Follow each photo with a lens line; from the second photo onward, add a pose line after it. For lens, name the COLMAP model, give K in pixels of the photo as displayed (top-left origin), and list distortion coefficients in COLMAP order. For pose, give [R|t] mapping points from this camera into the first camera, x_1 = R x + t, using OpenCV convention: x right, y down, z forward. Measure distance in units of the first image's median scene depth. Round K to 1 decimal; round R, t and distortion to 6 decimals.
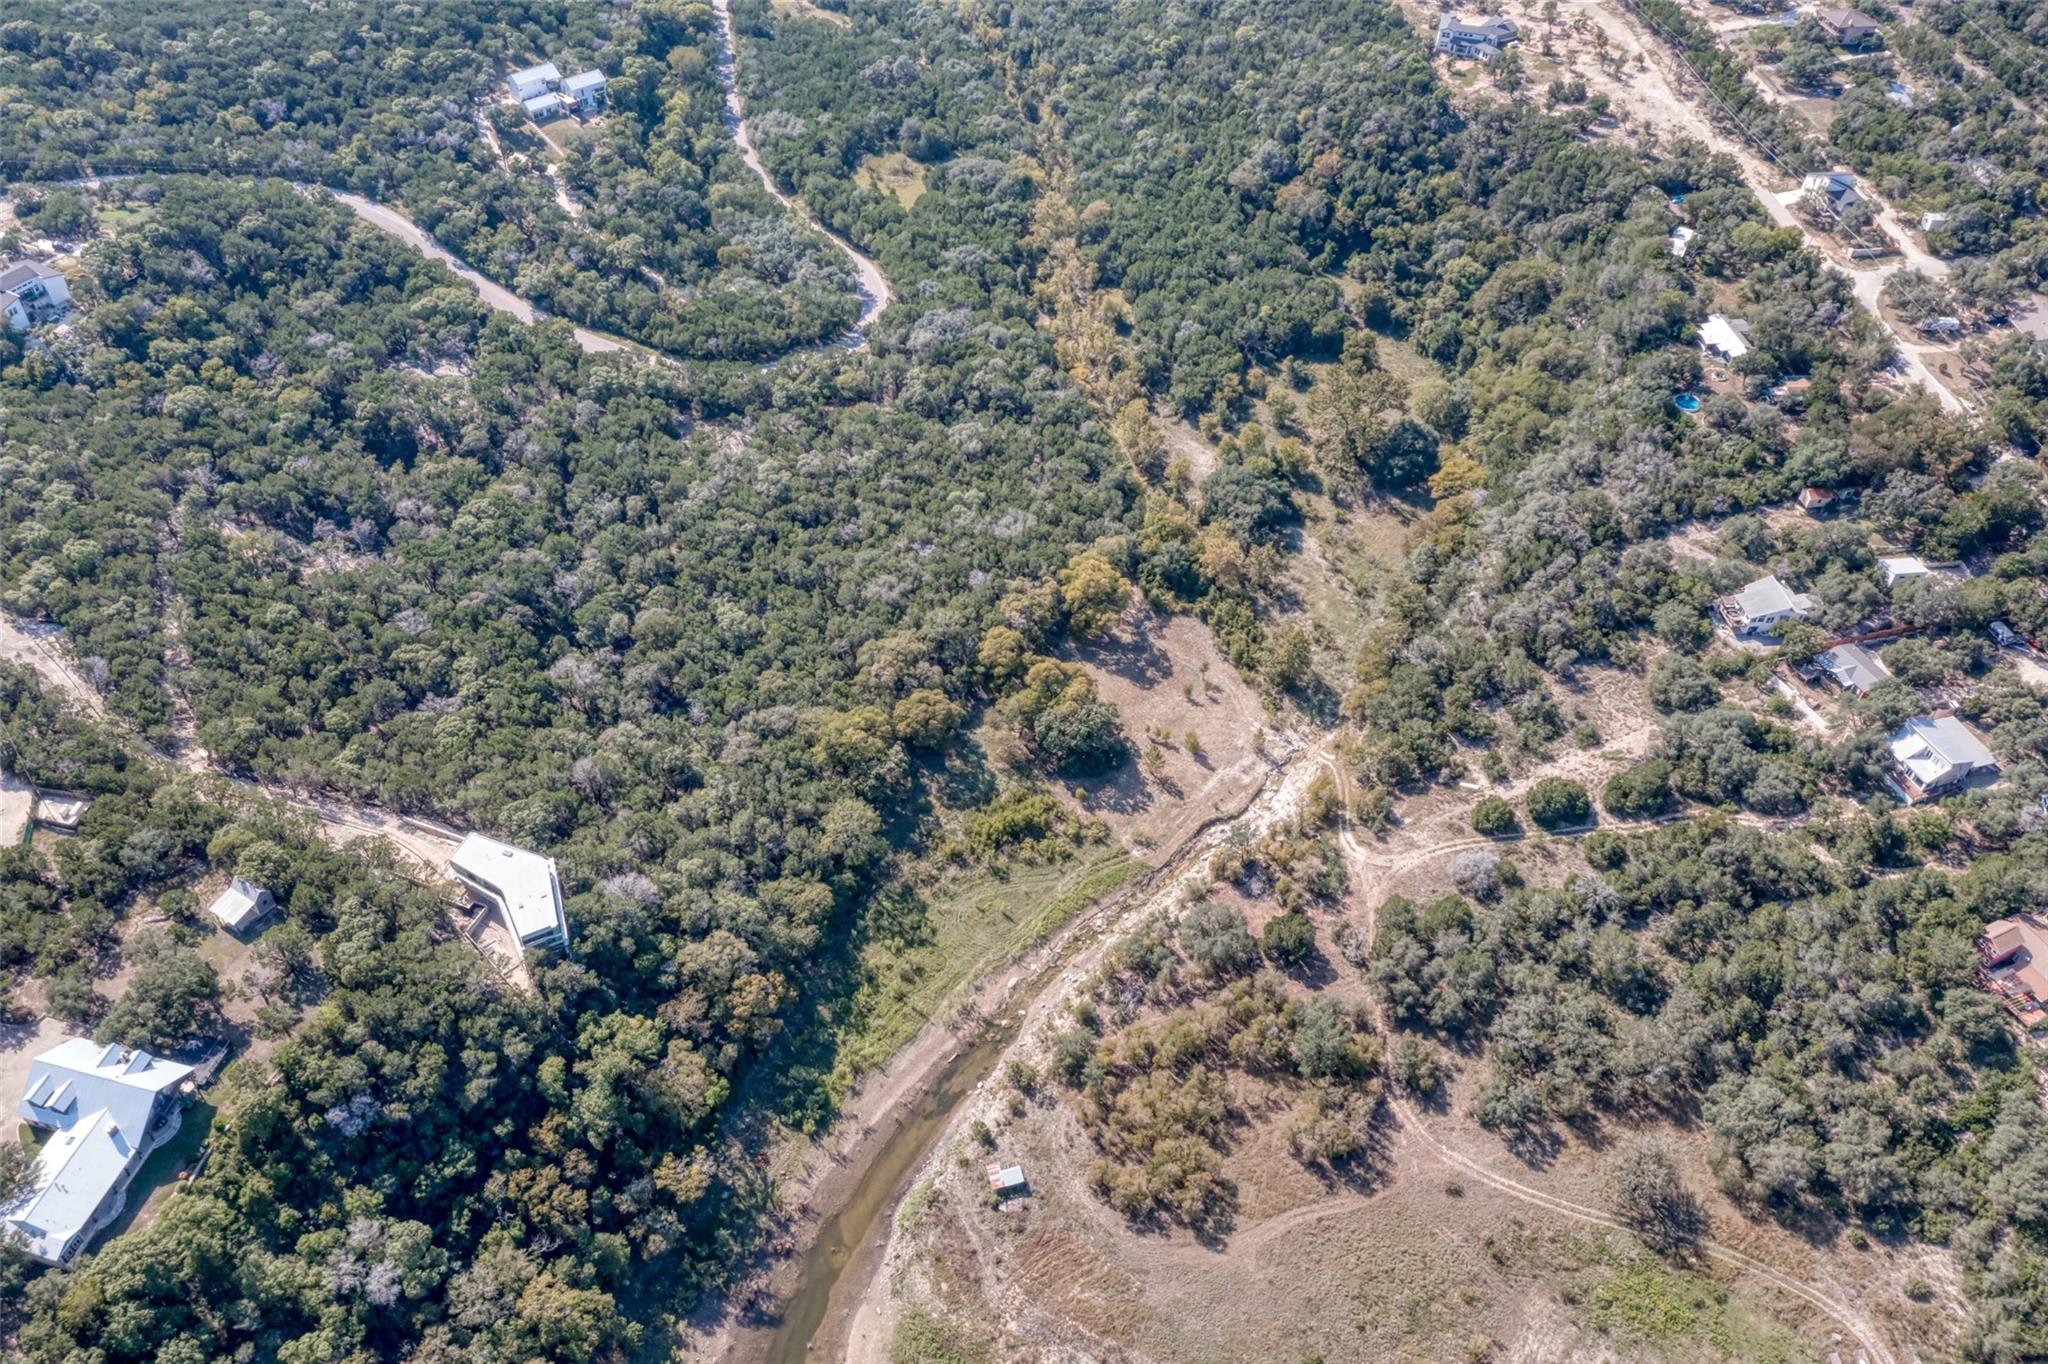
lens RADIAL K [[1612.3, 0, 1014.1], [0, 1612.3, 669.6], [0, 0, 1]] dist [-0.016873, 0.005341]
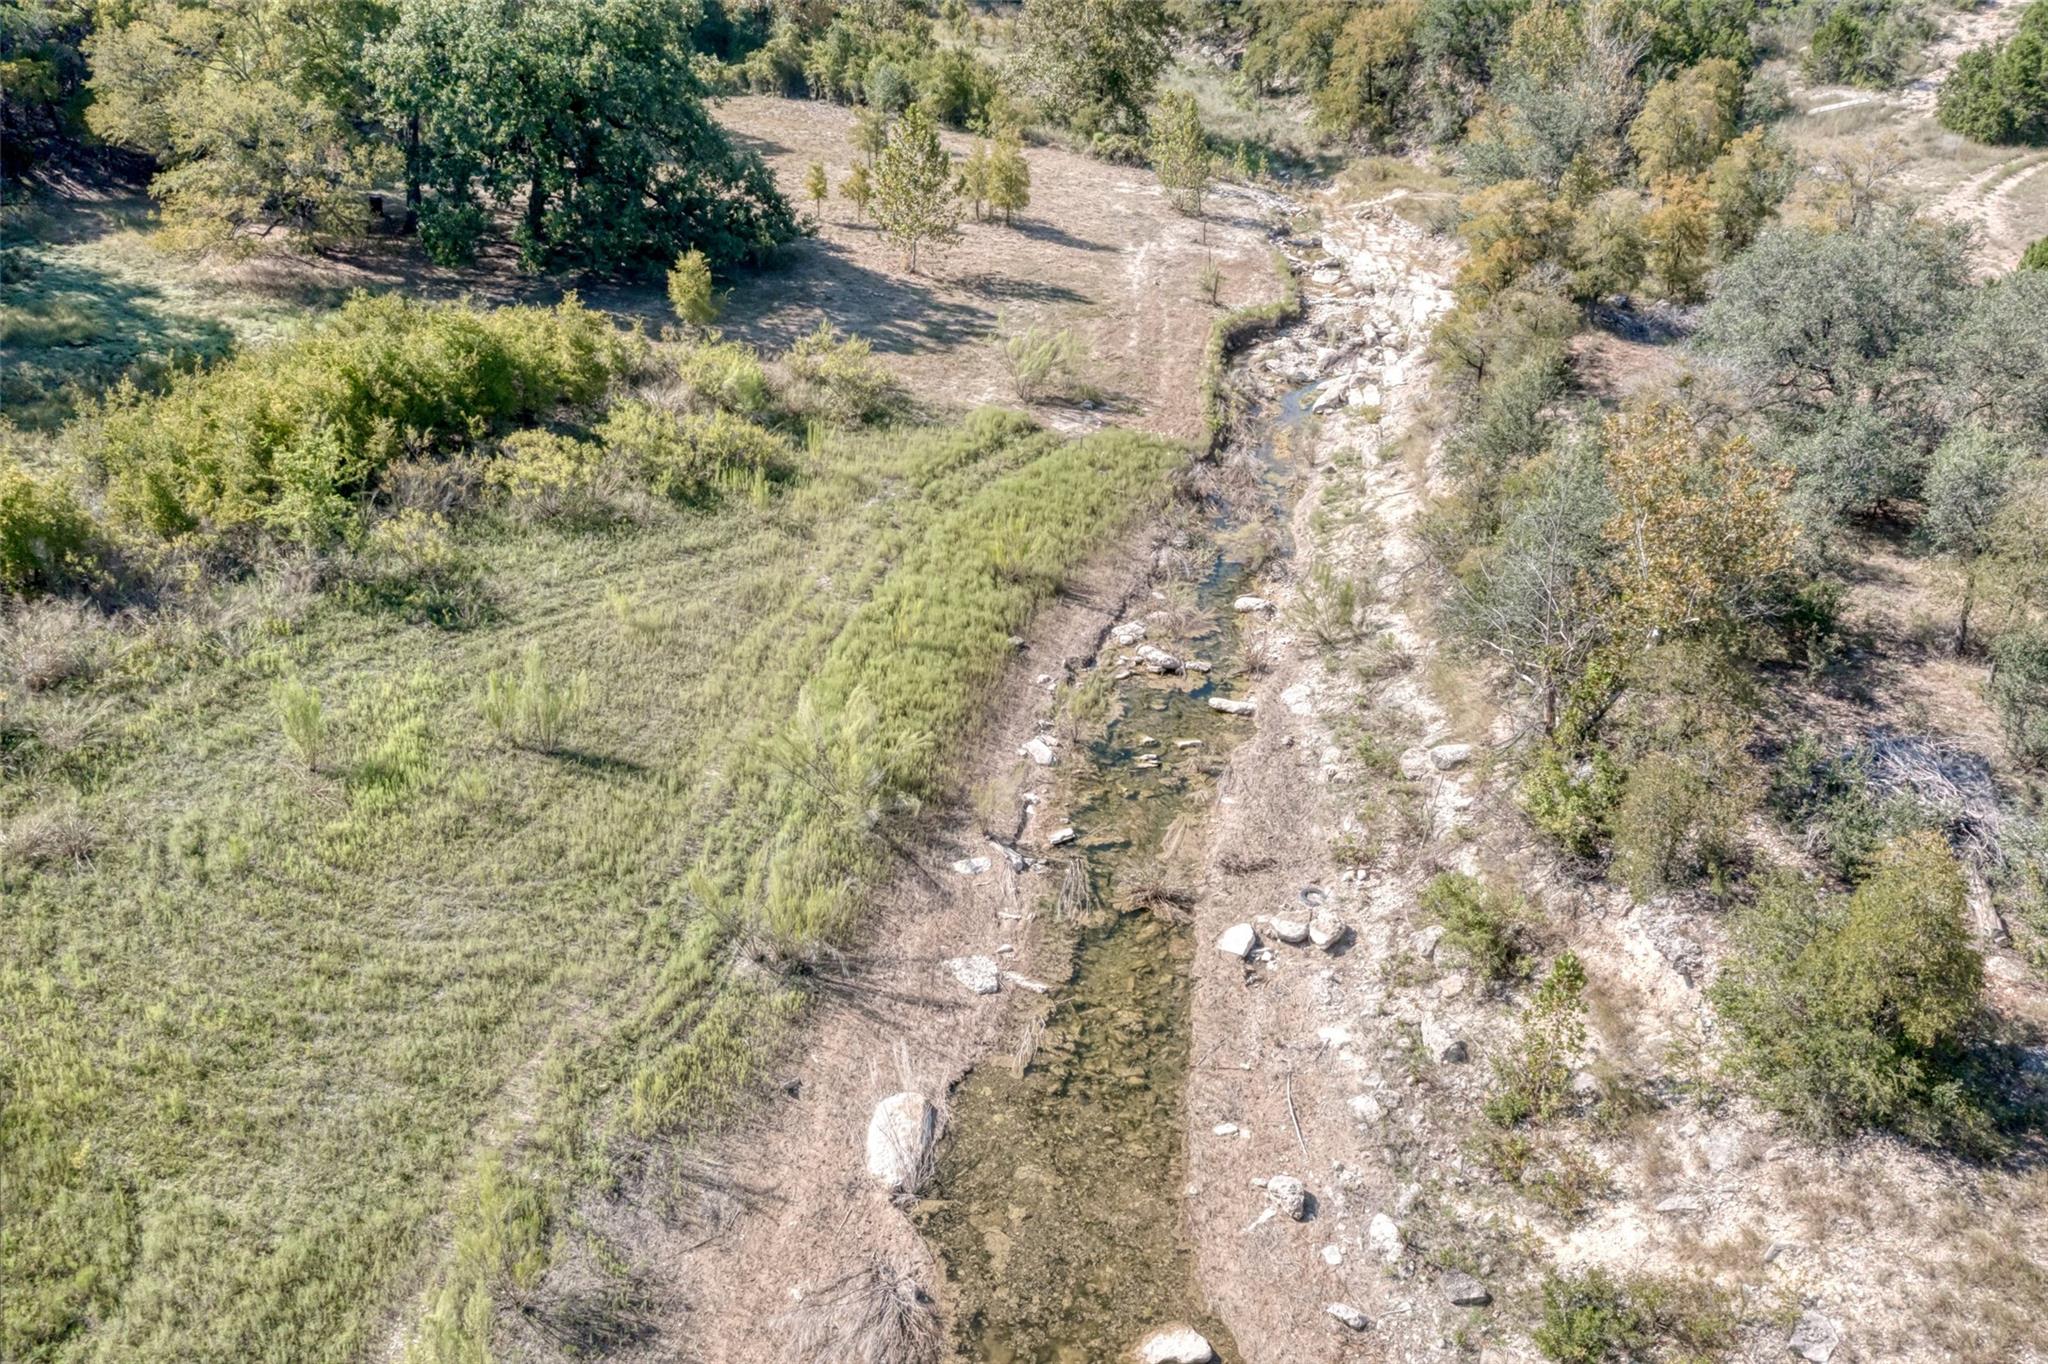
lens RADIAL K [[1612.3, 0, 1027.2], [0, 1612.3, 676.5], [0, 0, 1]] dist [-0.016873, 0.005341]
pose [[0.843016, -0.236712, 0.483002, -0.033750], [0.353974, 0.920259, -0.166809, 0.173161], [-0.405001, 0.311593, 0.859584, 0.832671]]
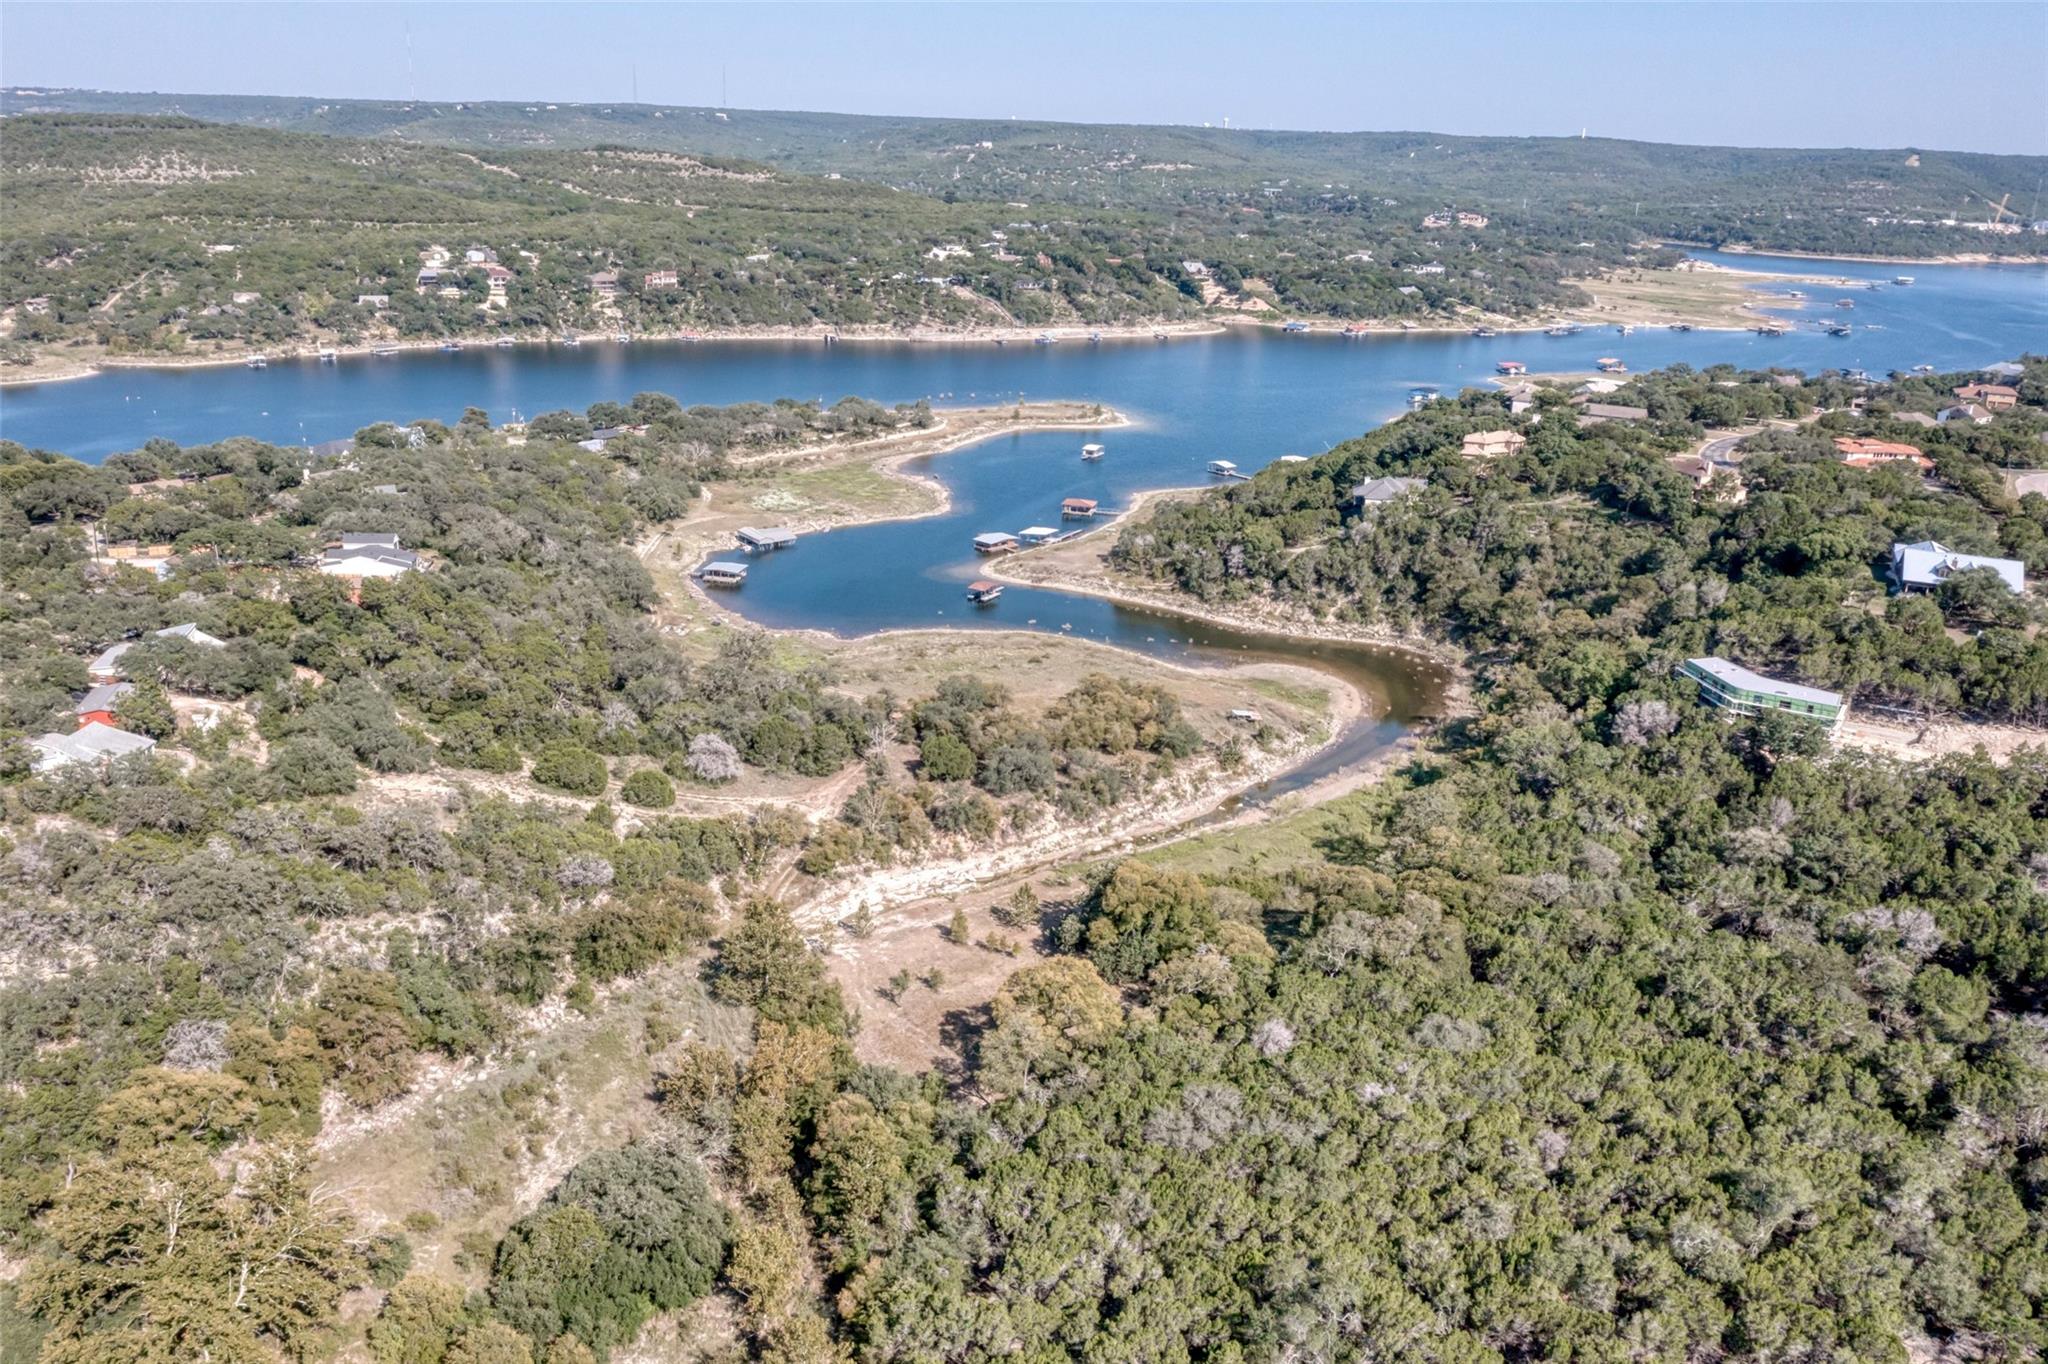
lens RADIAL K [[1612.3, 0, 1024.0], [0, 1612.3, 676.4], [0, 0, 1]] dist [-0.016873, 0.005341]
pose [[-0.985566, -0.108808, 0.129696, 0.004729], [0.066606, 0.455100, 0.887946, -0.651588], [-0.155640, 0.883768, -0.441283, 1.263786]]
